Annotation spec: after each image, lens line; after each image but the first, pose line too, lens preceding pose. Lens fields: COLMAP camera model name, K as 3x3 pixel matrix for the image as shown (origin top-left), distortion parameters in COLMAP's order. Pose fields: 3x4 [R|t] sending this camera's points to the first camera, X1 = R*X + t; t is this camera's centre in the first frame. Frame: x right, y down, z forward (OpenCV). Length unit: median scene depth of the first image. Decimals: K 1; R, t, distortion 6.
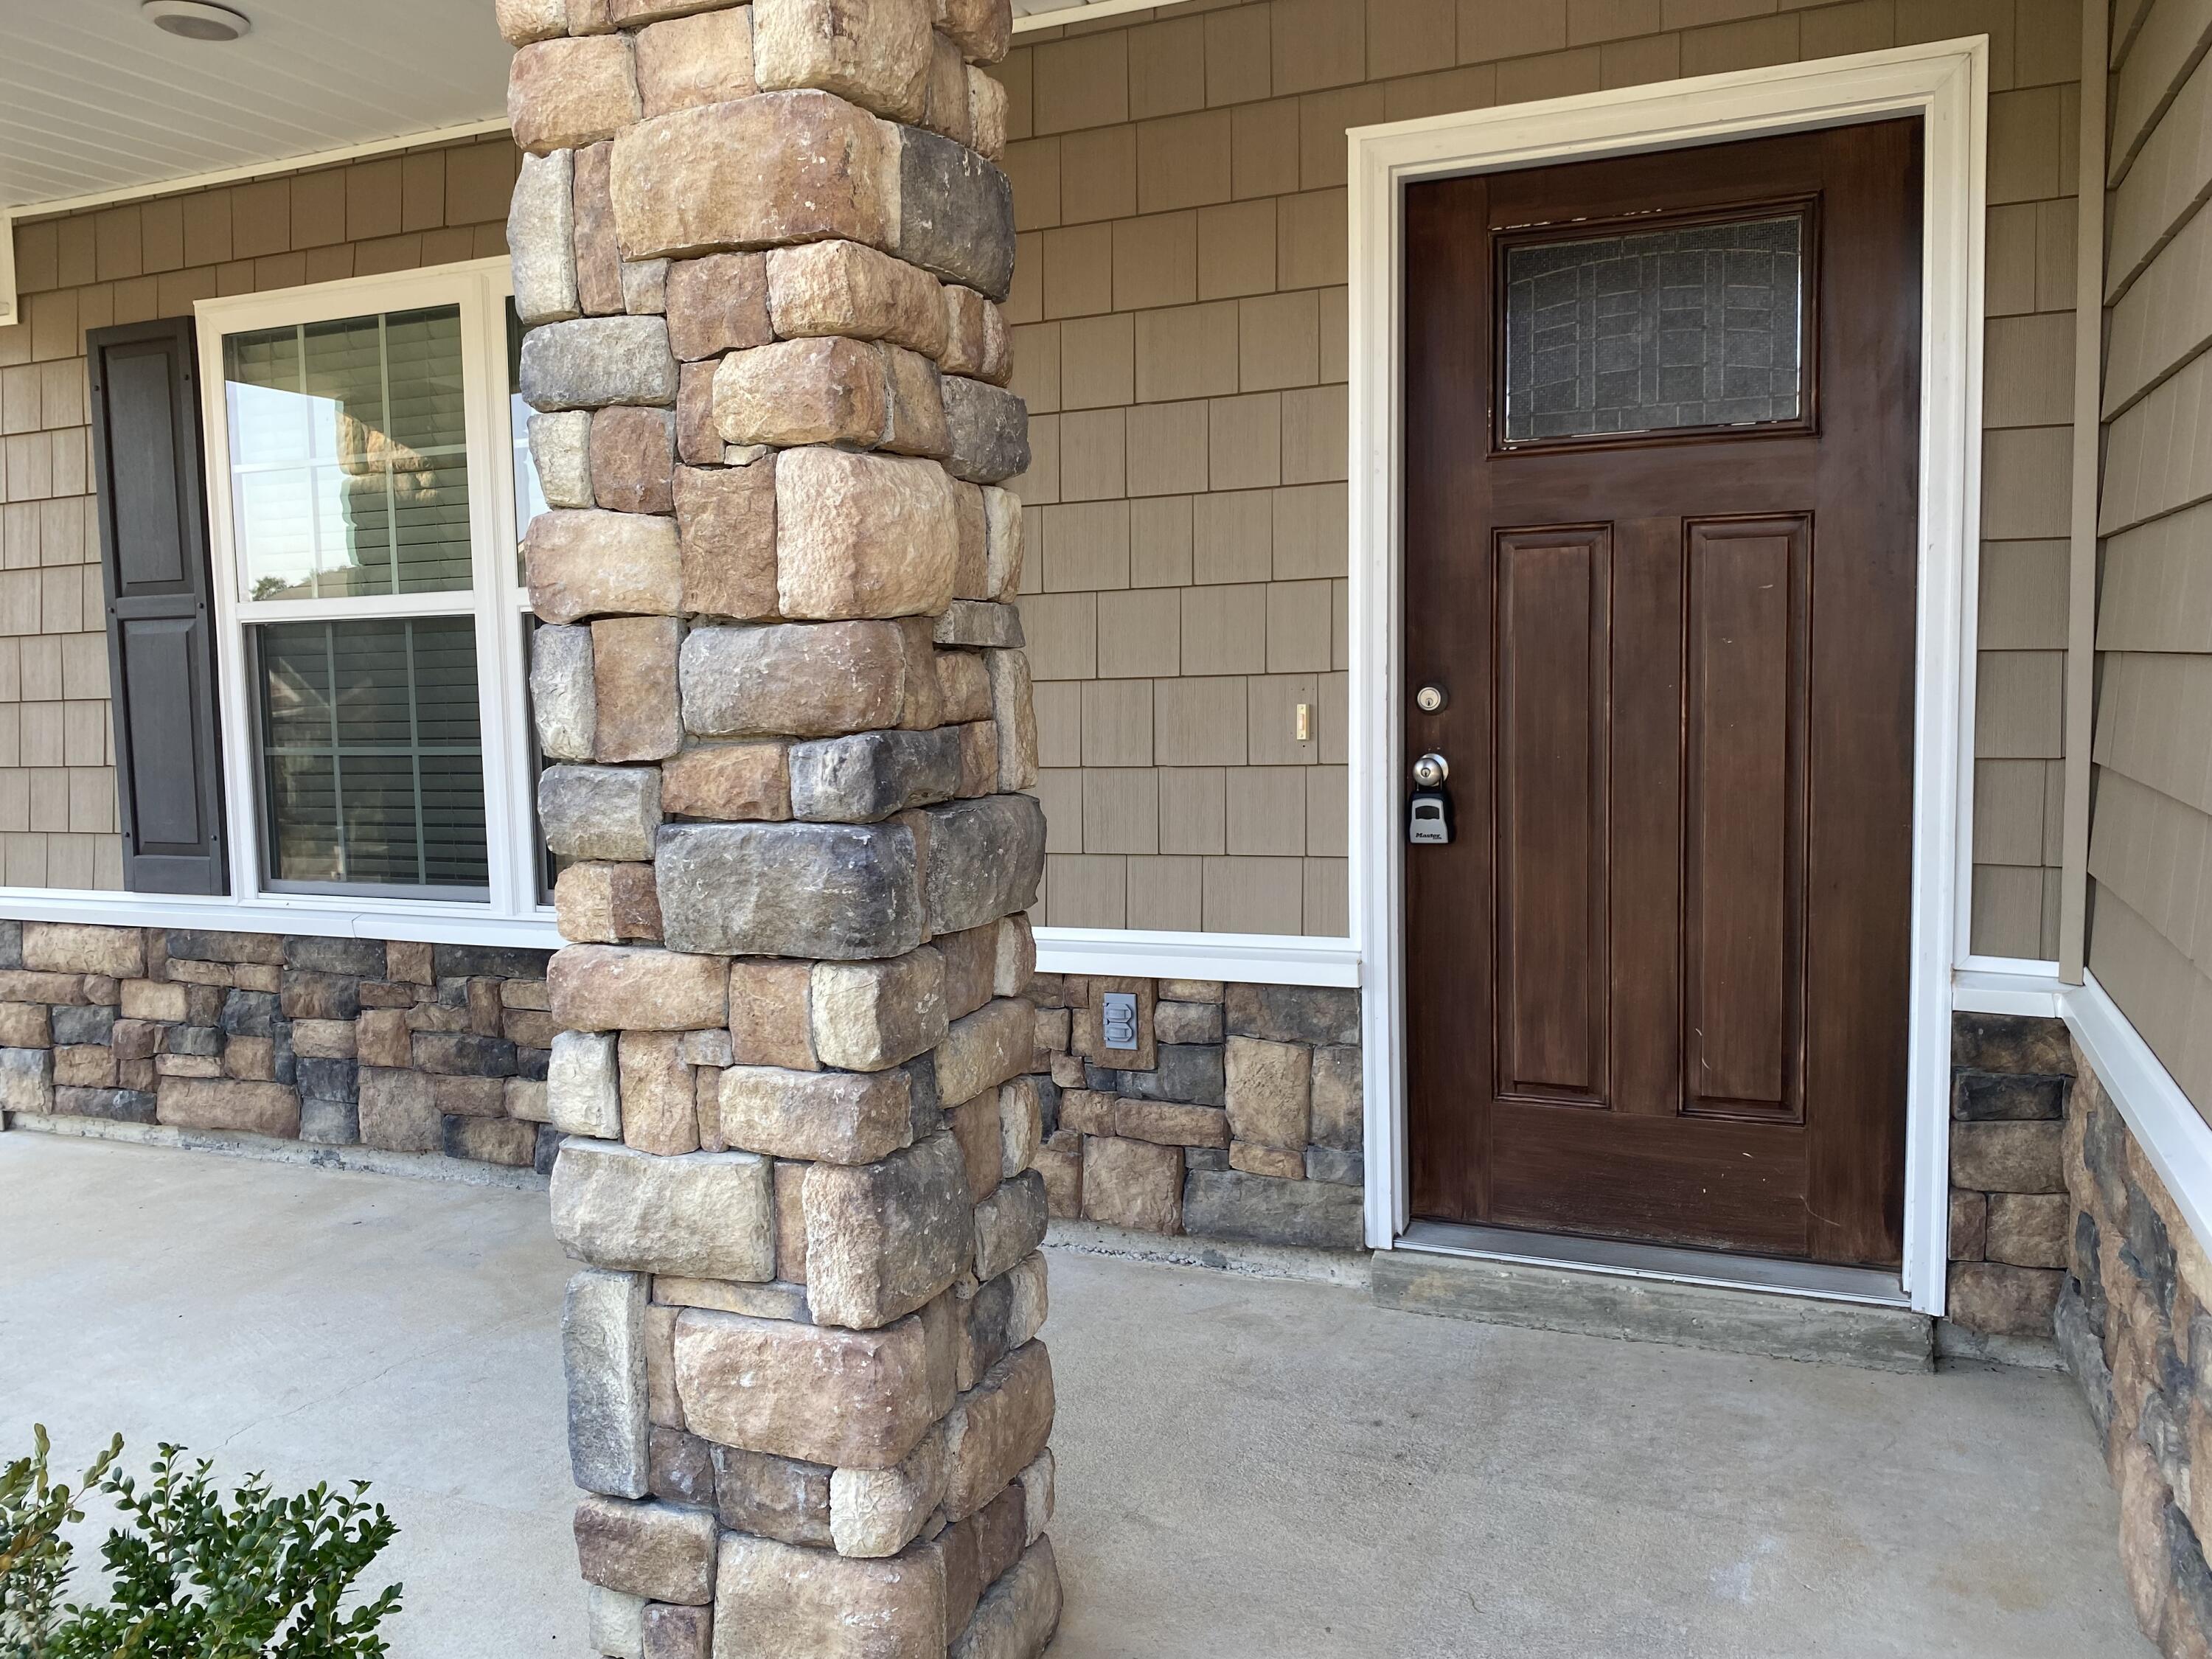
lens RADIAL K [[1773.0, 0, 1106.0], [0, 1773.0, 829.5], [0, 0, 1]] dist [0.005359, 0.001691]
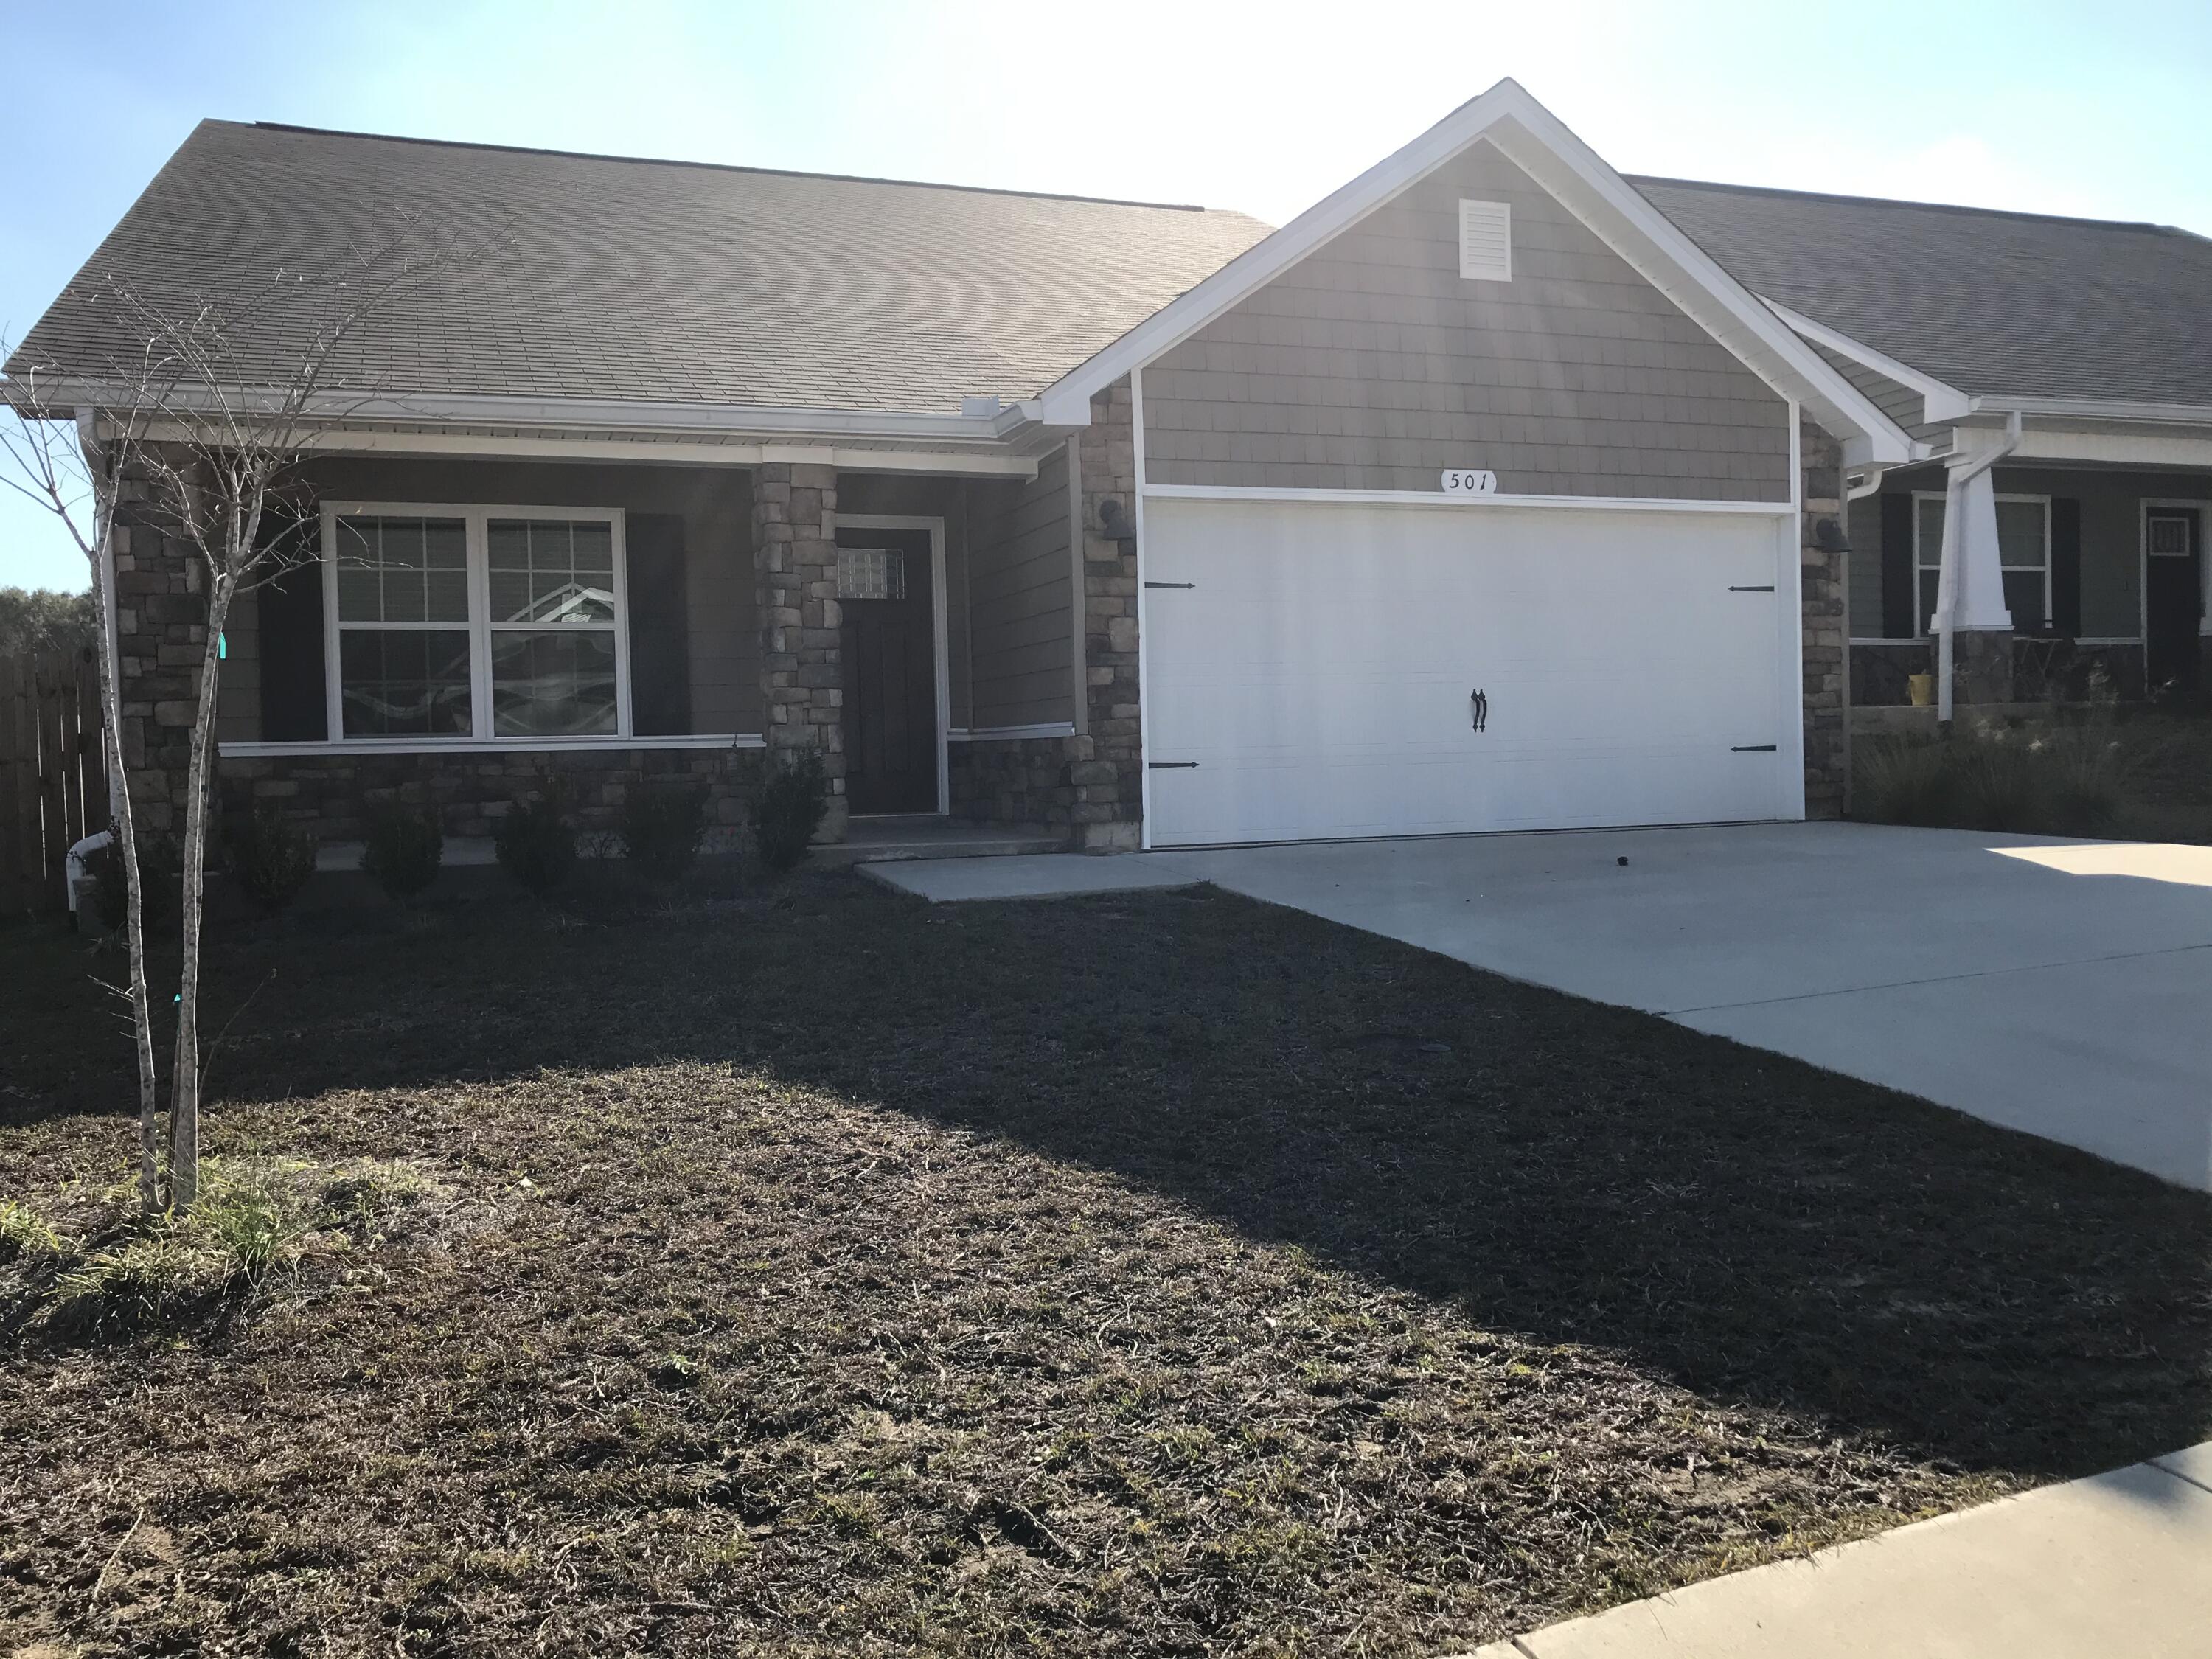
lens RADIAL K [[1808.0, 0, 1106.0], [0, 1808.0, 829.5], [0, 0, 1]] dist [-0.000703, -0.001296]
pose [[0.741508, -0.018202, 0.670698, -2.013308], [0.063579, 0.997040, -0.043233, 0.492451], [-0.667925, 0.074700, 0.740470, -2.279844]]
